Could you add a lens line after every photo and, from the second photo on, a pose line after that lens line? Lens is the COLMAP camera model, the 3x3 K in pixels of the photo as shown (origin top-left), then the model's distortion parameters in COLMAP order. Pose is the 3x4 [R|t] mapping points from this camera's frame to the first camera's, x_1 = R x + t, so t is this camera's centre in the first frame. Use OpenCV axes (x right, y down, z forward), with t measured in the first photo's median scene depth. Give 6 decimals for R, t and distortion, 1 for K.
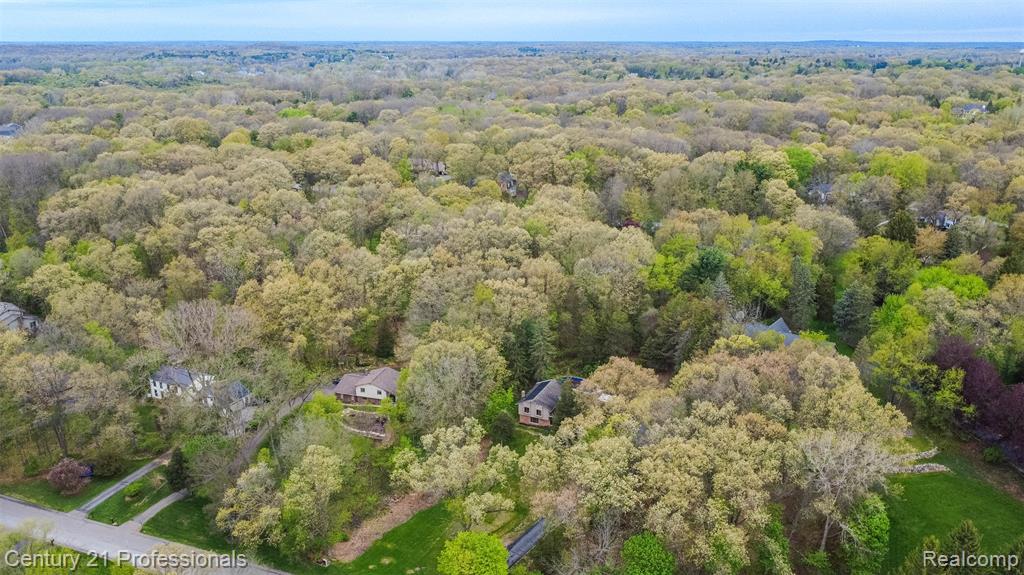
lens RADIAL K [[784.6, 0, 508.5], [0, 784.6, 290.2], [0, 0, 1]] dist [0.007145, -0.002911]
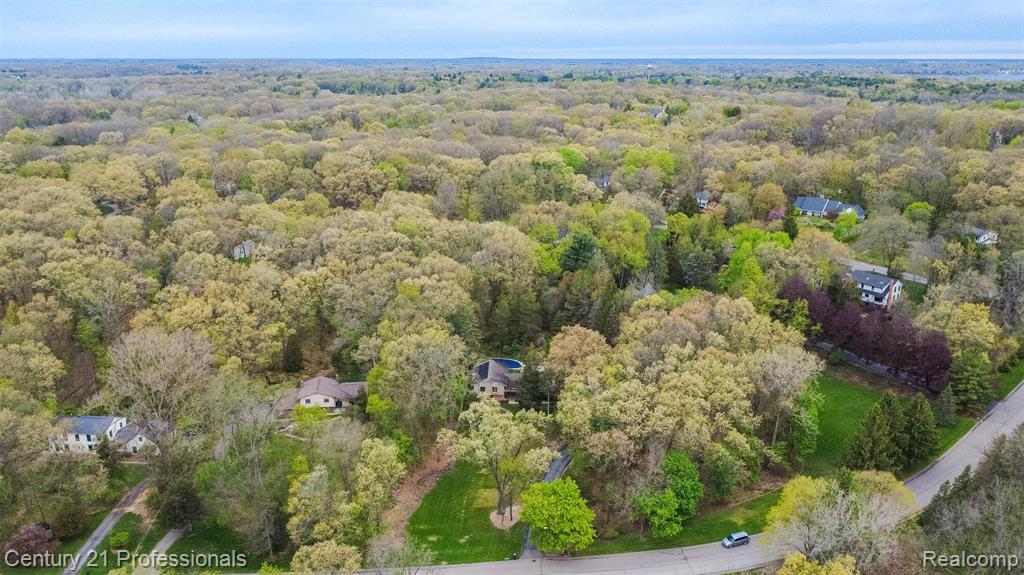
lens RADIAL K [[784.6, 0, 514.1], [0, 784.6, 288.6], [0, 0, 1]] dist [0.007145, -0.002911]
pose [[0.915362, -0.115915, 0.385585, -0.254450], [0.124290, 0.992241, 0.003229, 0.011929], [-0.382968, 0.044969, 0.922666, -0.021538]]
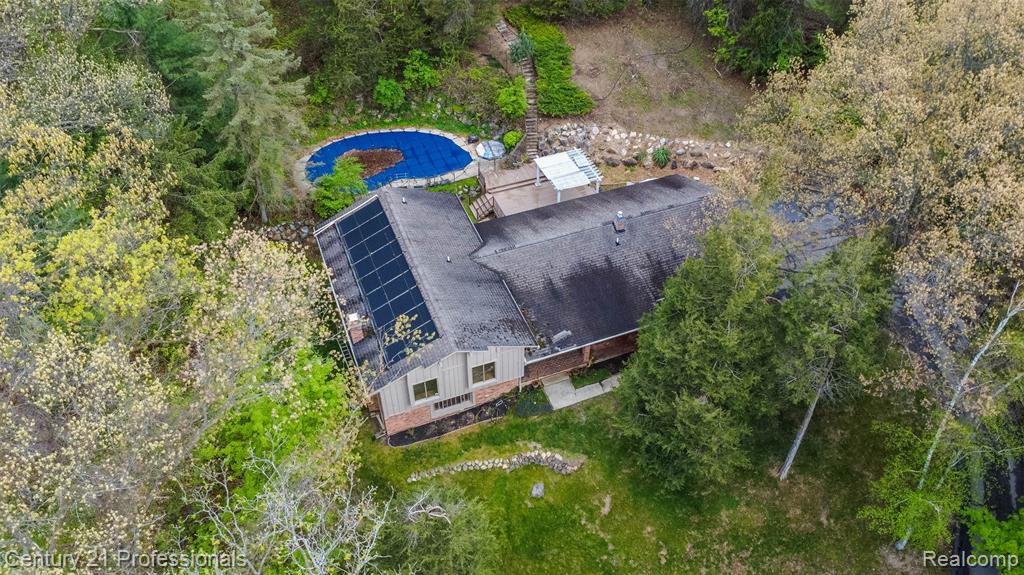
lens RADIAL K [[784.6, 0, 510.9], [0, 784.6, 280.7], [0, 0, 1]] dist [0.007145, -0.002911]
pose [[0.694916, -0.499436, 0.517355, -0.042599], [0.216549, 0.831404, 0.511737, 0.017251], [-0.685710, -0.243581, 0.685908, 0.629483]]
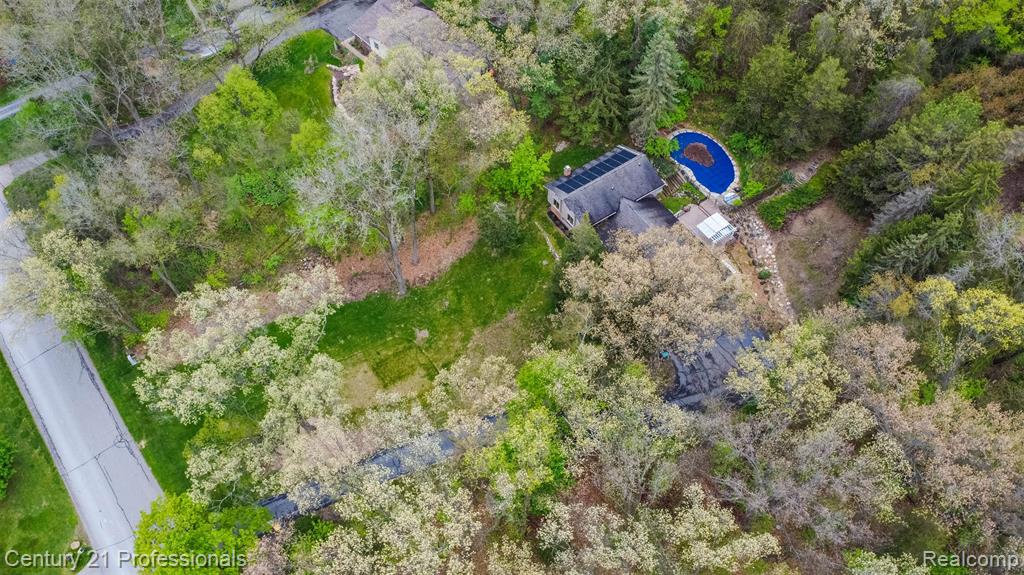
lens RADIAL K [[784.6, 0, 513.6], [0, 784.6, 287.0], [0, 0, 1]] dist [0.007145, -0.002911]
pose [[0.859672, 0.427622, -0.279472, 0.134380], [-0.159538, 0.744450, 0.648338, -0.122826], [0.485296, -0.512771, 0.708204, 0.412820]]
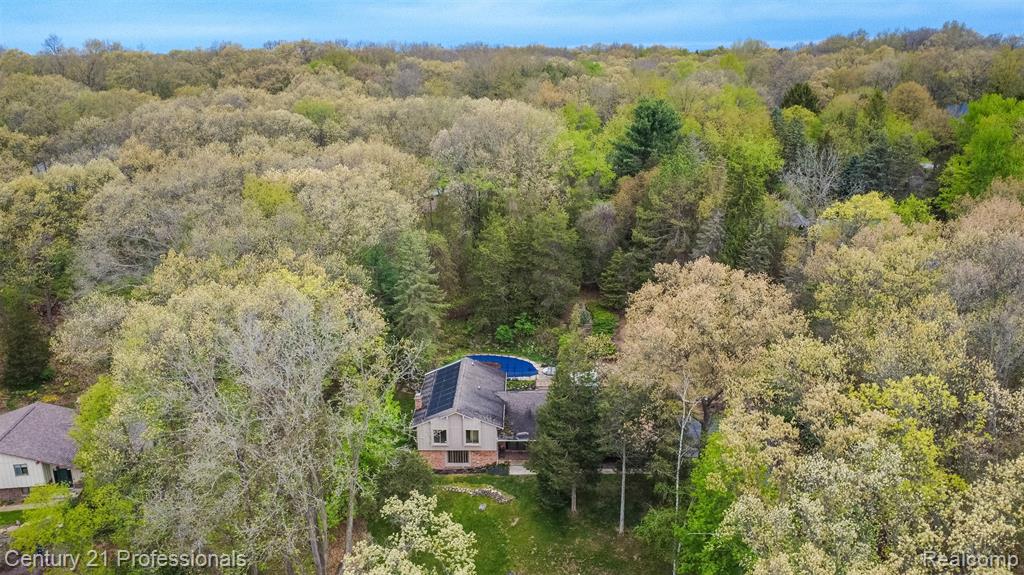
lens RADIAL K [[784.6, 0, 515.8], [0, 784.6, 286.1], [0, 0, 1]] dist [0.007145, -0.002911]
pose [[0.913306, -0.123011, 0.388253, -0.067546], [0.130897, 0.991377, 0.006185, 0.057696], [-0.385666, 0.045173, 0.921532, 0.449306]]
